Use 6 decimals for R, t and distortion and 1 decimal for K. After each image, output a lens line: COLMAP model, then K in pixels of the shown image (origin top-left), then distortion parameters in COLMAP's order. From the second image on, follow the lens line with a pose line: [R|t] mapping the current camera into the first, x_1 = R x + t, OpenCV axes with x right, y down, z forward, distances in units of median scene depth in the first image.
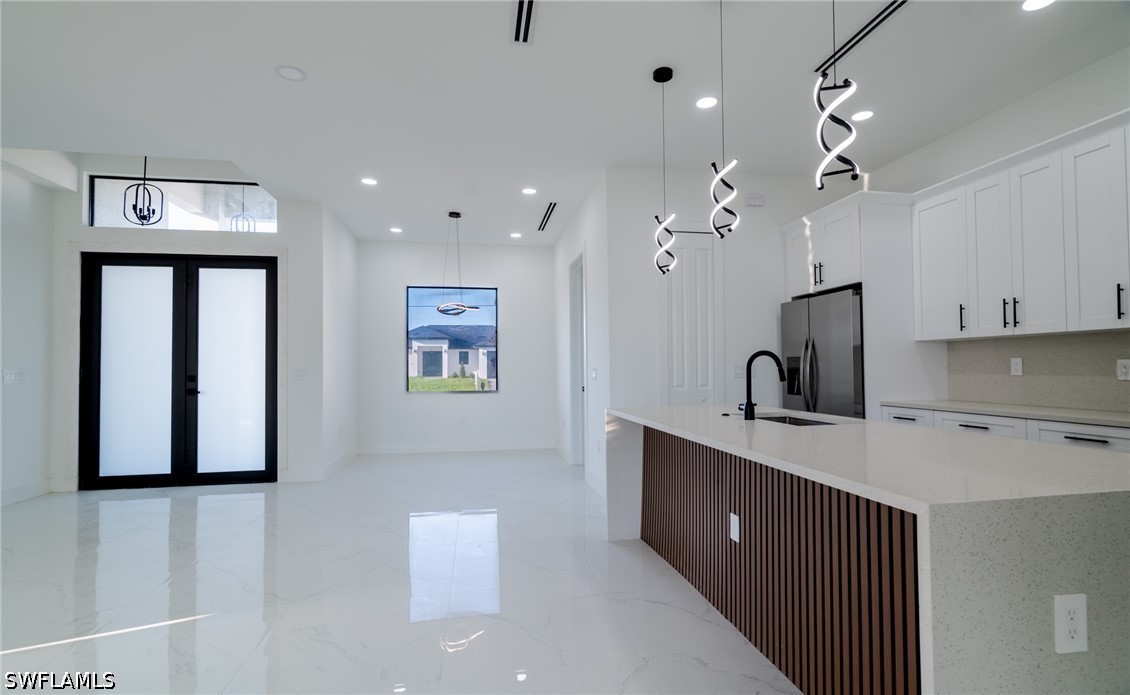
lens RADIAL K [[524.6, 0, 570.4], [0, 524.6, 355.2], [0, 0, 1]] dist [-0.007733, 0.000406]
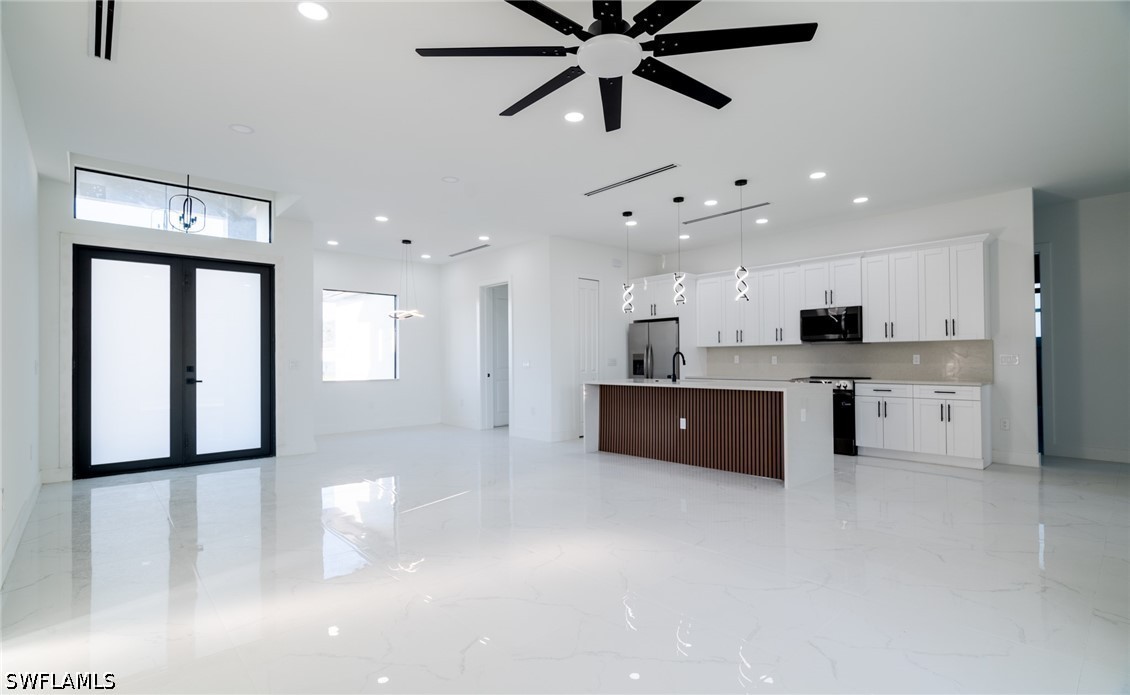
lens RADIAL K [[531.5, 0, 570.0], [0, 531.5, 353.9], [0, 0, 1]] dist [-0.002270, 0.000650]
pose [[0.844175, 0.007530, 0.536015, -0.670453], [-0.013557, 0.999881, 0.007303, -0.005922], [-0.535896, -0.013432, 0.844177, -0.377684]]
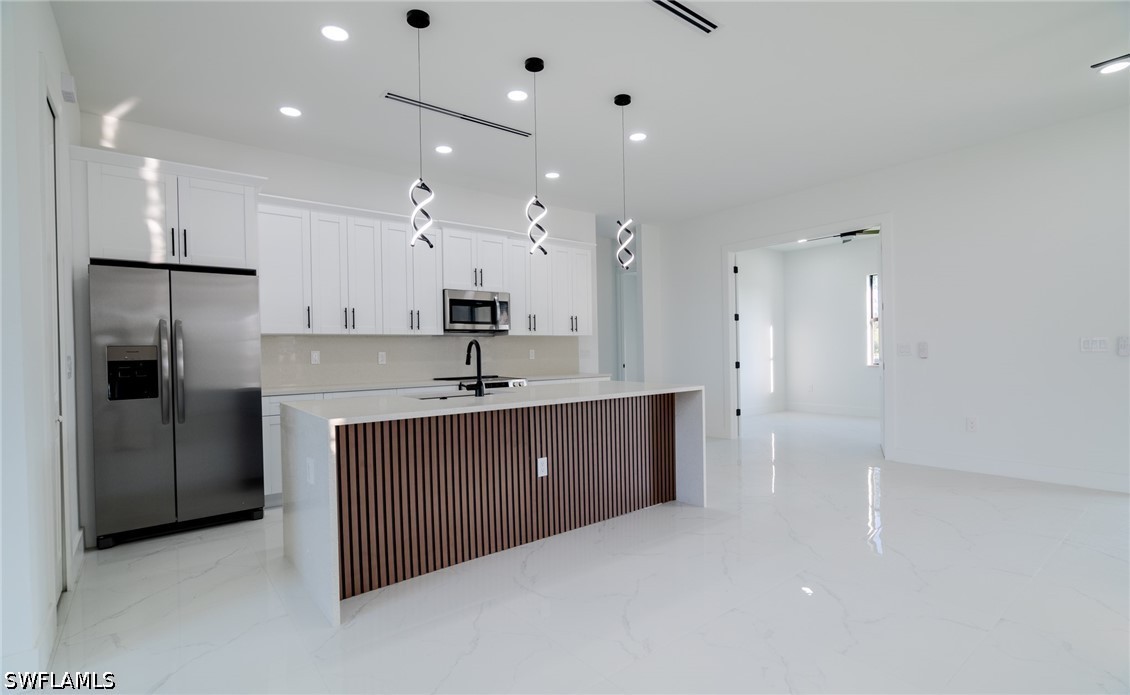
lens RADIAL K [[524.6, 0, 570.4], [0, 524.6, 355.2], [0, 0, 1]] dist [-0.007733, 0.000406]
pose [[-0.484883, 0.008958, 0.874533, -0.427518], [-0.002801, 0.999927, -0.011795, 0.020424], [-0.874574, -0.008169, -0.484823, 0.728034]]
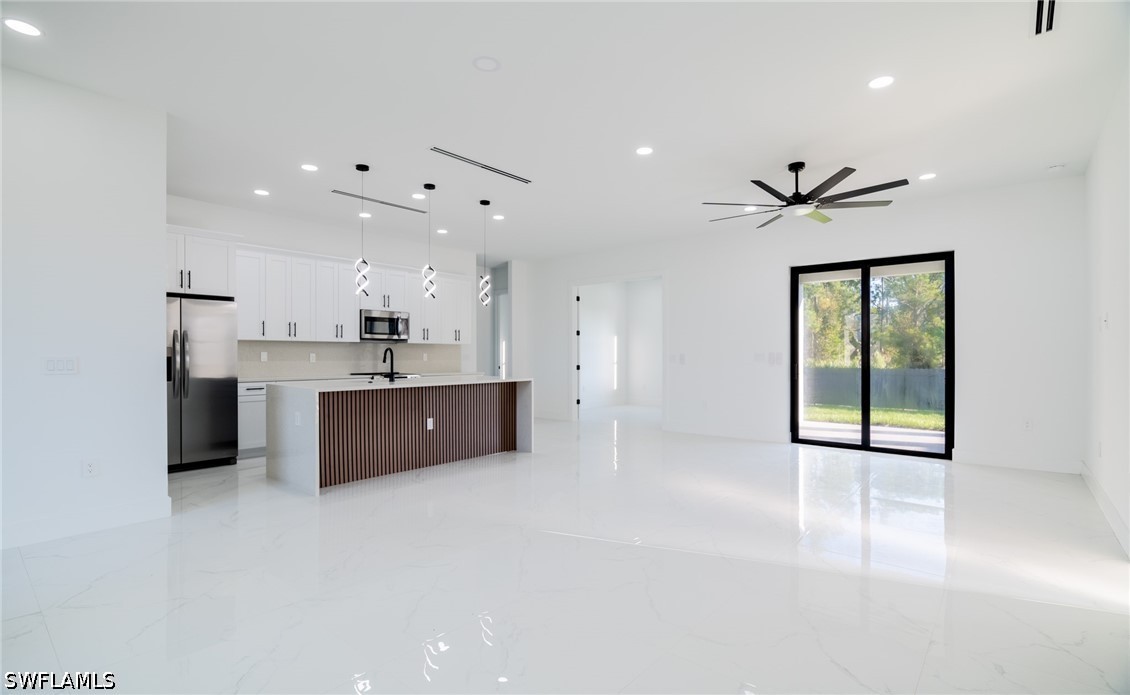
lens RADIAL K [[526.7, 0, 566.1], [0, 526.7, 353.6], [0, 0, 1]] dist [-0.000315, 0.000360]
pose [[-0.639770, 0.009723, 0.768505, -0.857321], [-0.015712, 0.999546, -0.025726, 0.028309], [-0.768406, -0.028534, -0.639326, 0.925512]]
